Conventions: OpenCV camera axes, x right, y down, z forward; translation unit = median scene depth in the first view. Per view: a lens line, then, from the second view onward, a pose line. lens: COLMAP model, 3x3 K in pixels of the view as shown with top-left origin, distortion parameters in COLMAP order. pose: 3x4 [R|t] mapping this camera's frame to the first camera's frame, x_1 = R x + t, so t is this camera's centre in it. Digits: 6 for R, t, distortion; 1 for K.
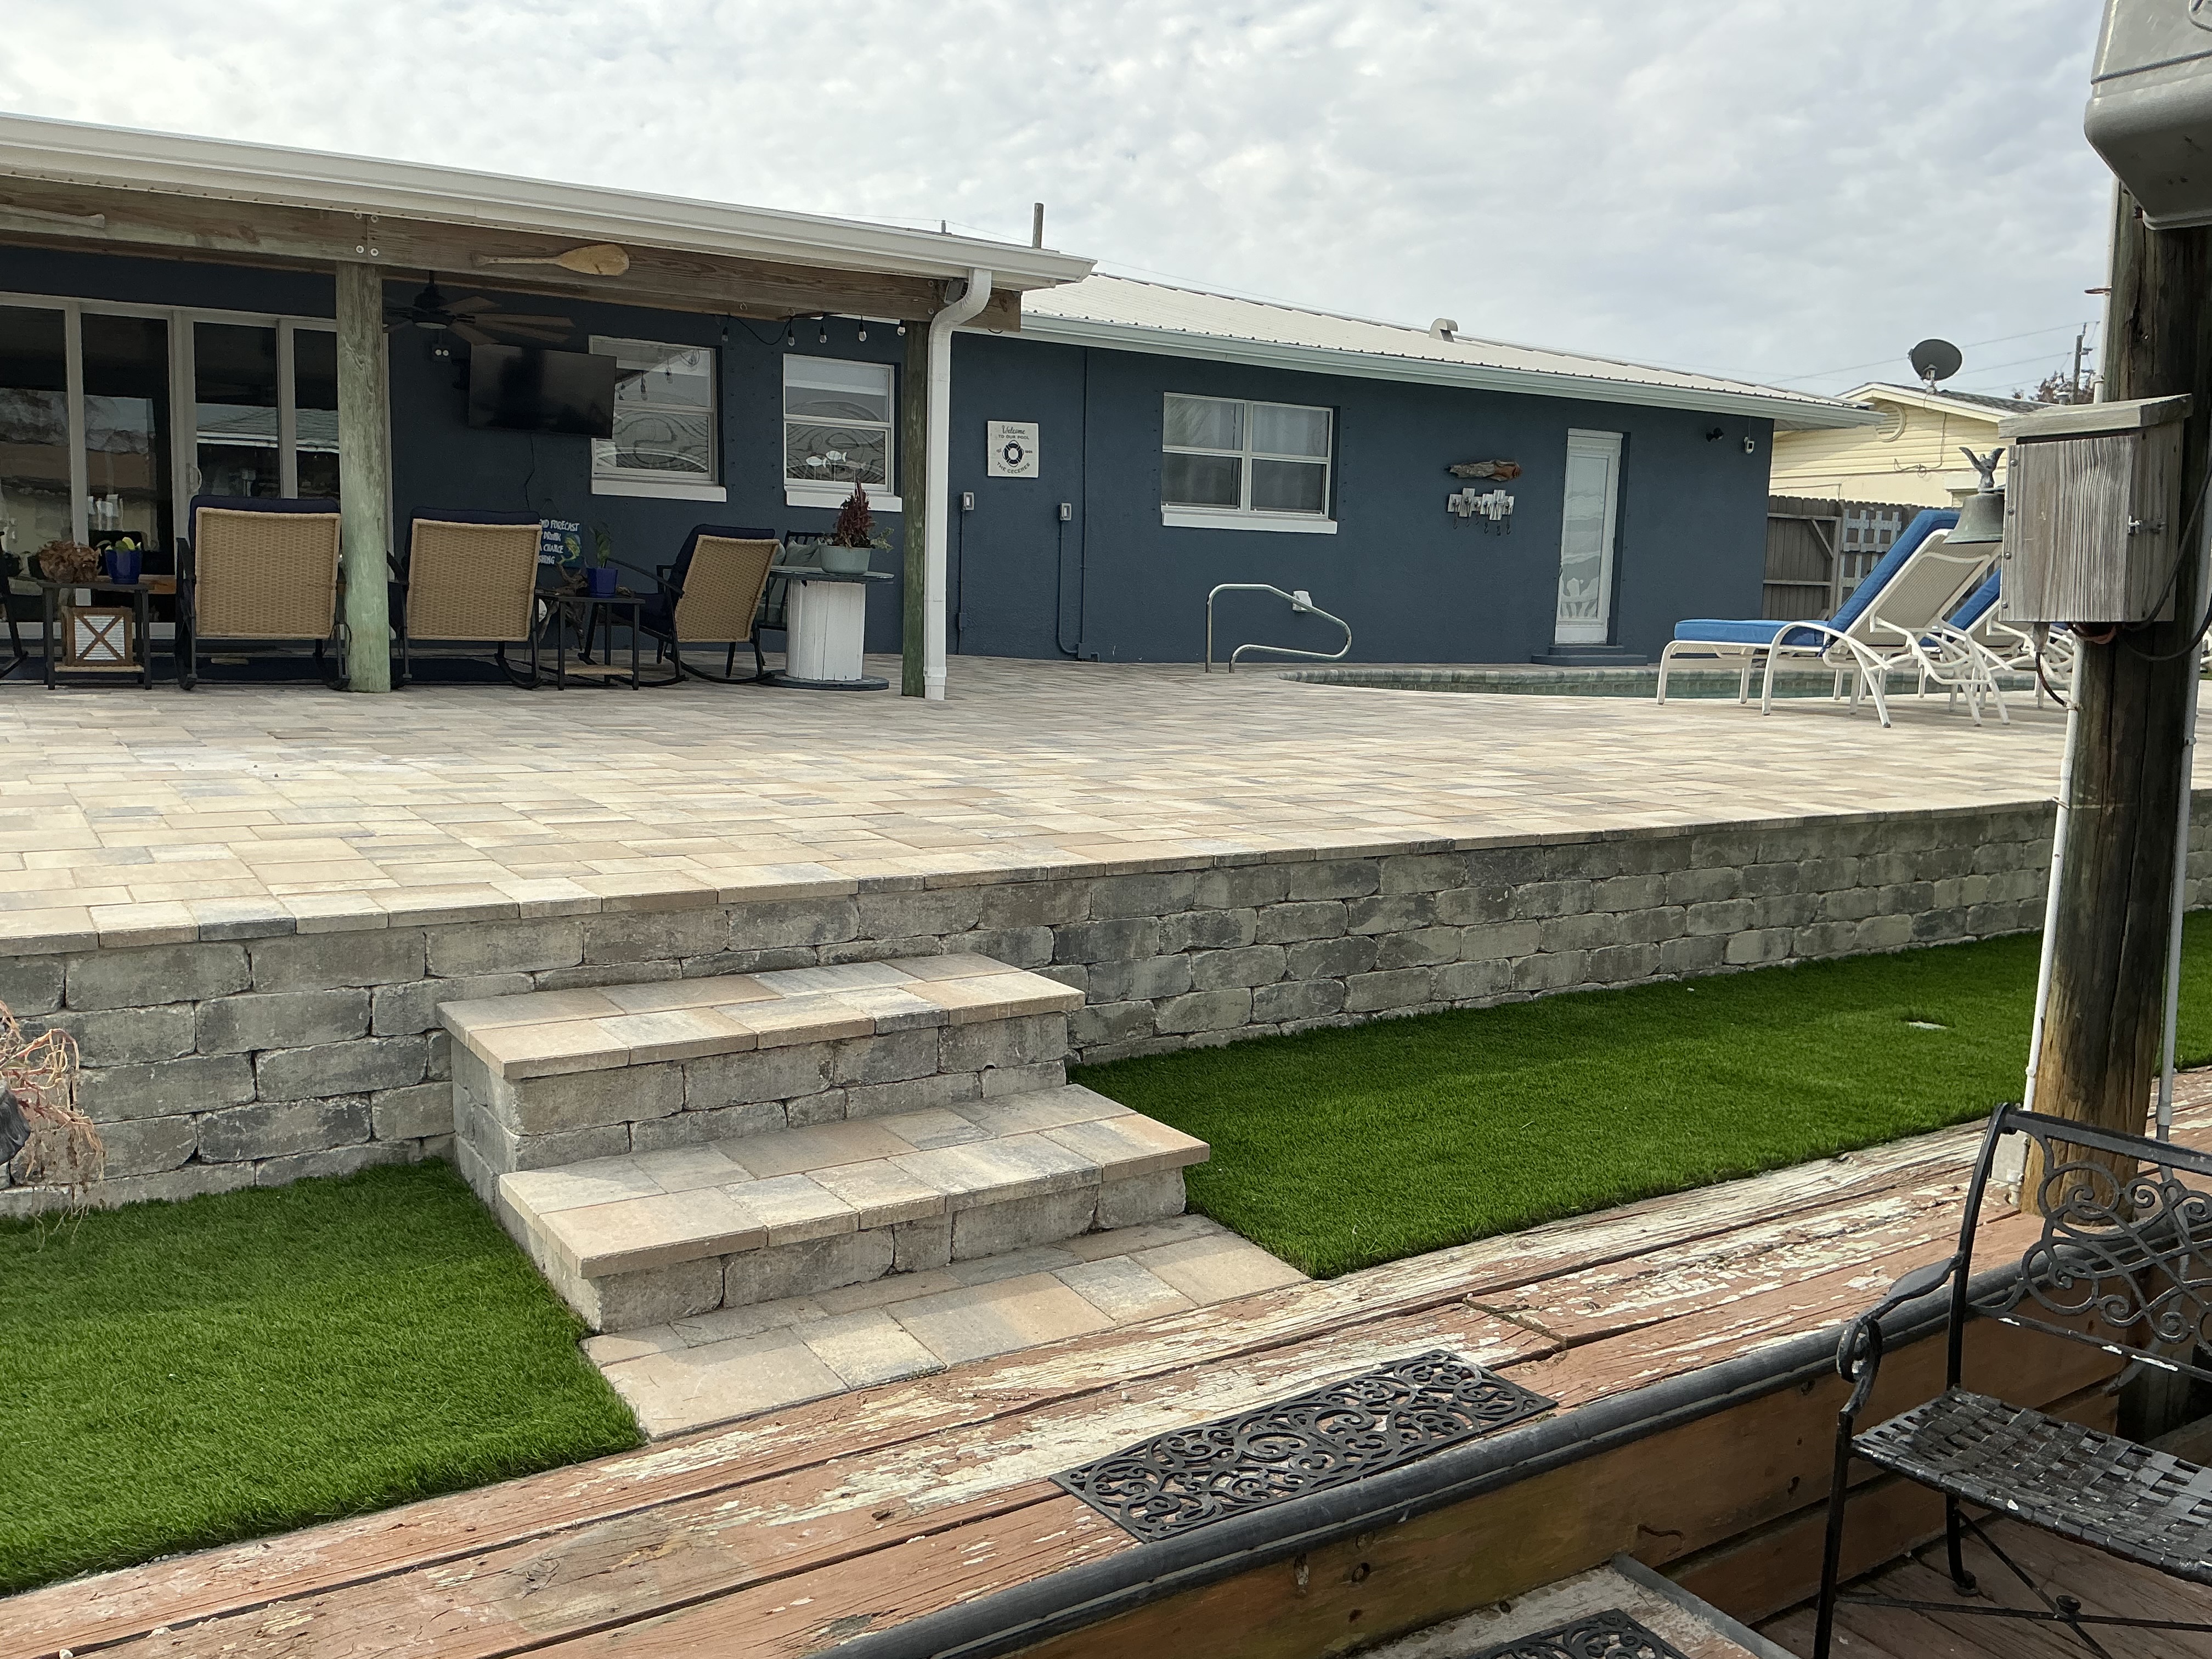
lens RADIAL K [[1829.4, 0, 1117.1], [0, 1829.4, 797.5], [0, 0, 1]] dist [0.117612, -0.241259]
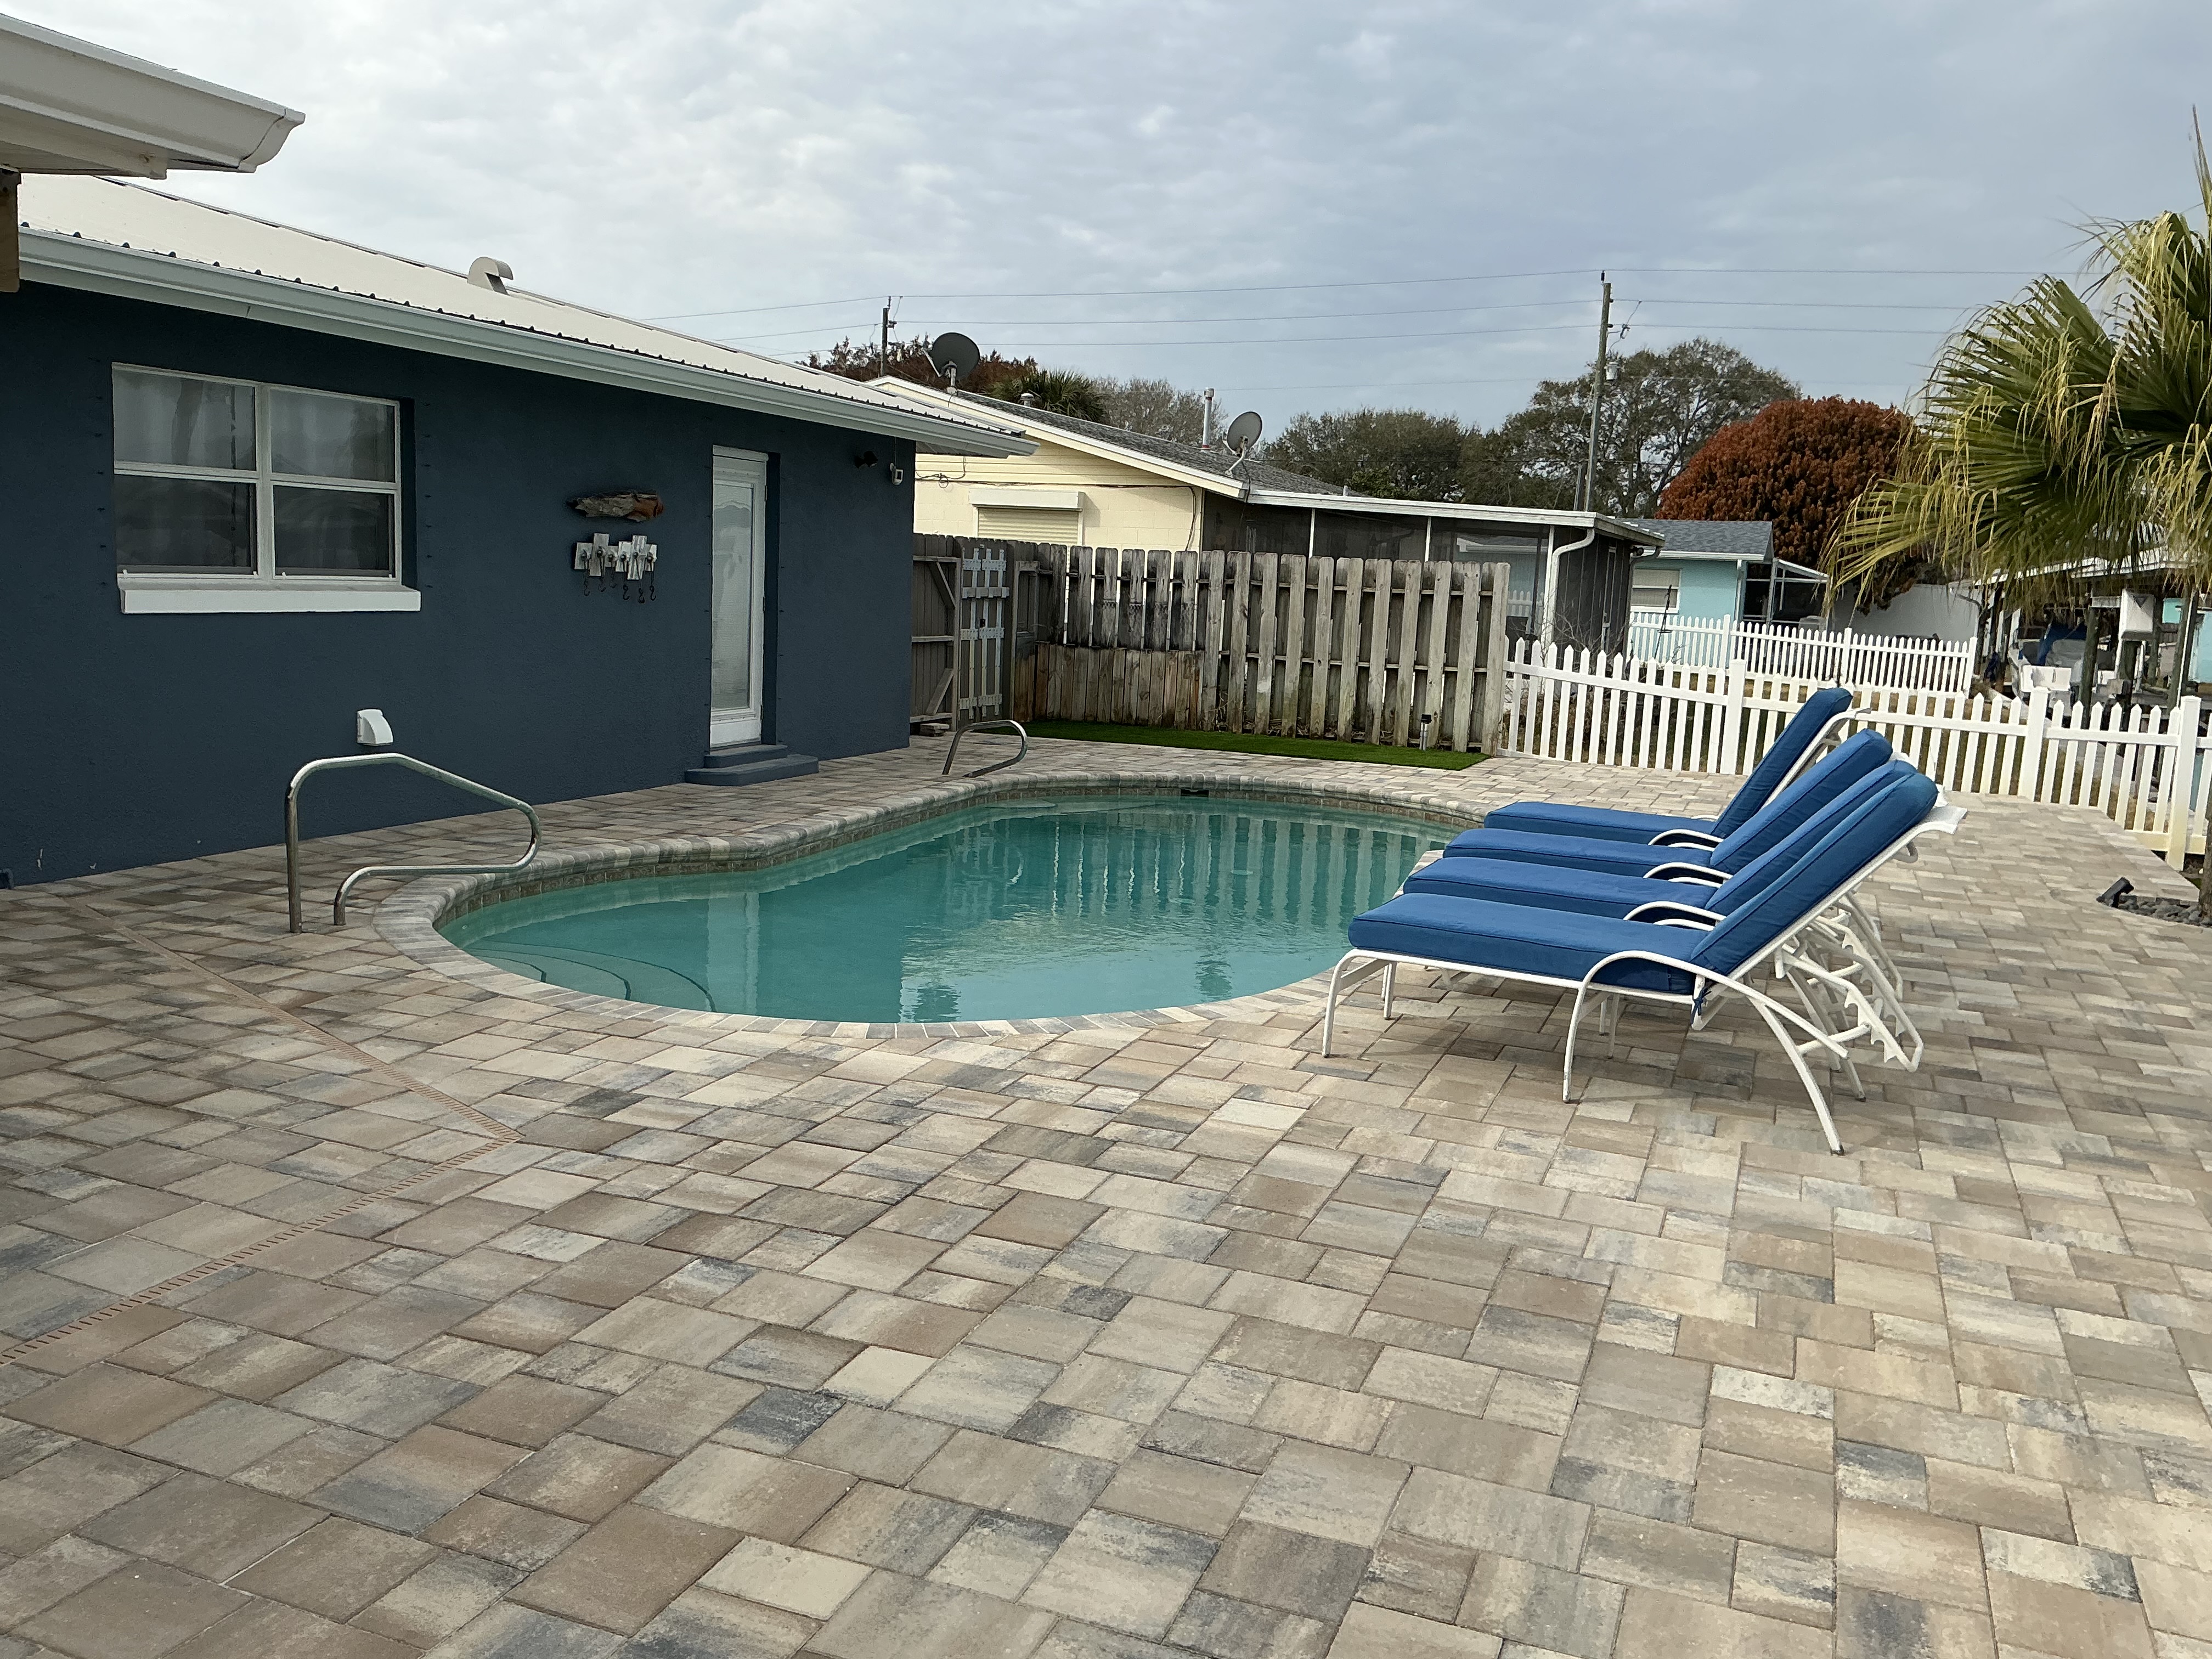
lens RADIAL K [[1829.4, 0, 1116.1], [0, 1829.4, 840.6], [0, 0, 1]] dist [0.117612, -0.241259]
pose [[0.802827, -0.073754, 0.591632, -0.059494], [0.037975, 0.996630, 0.072710, -0.098642], [-0.595001, -0.035907, 0.802923, 0.352593]]
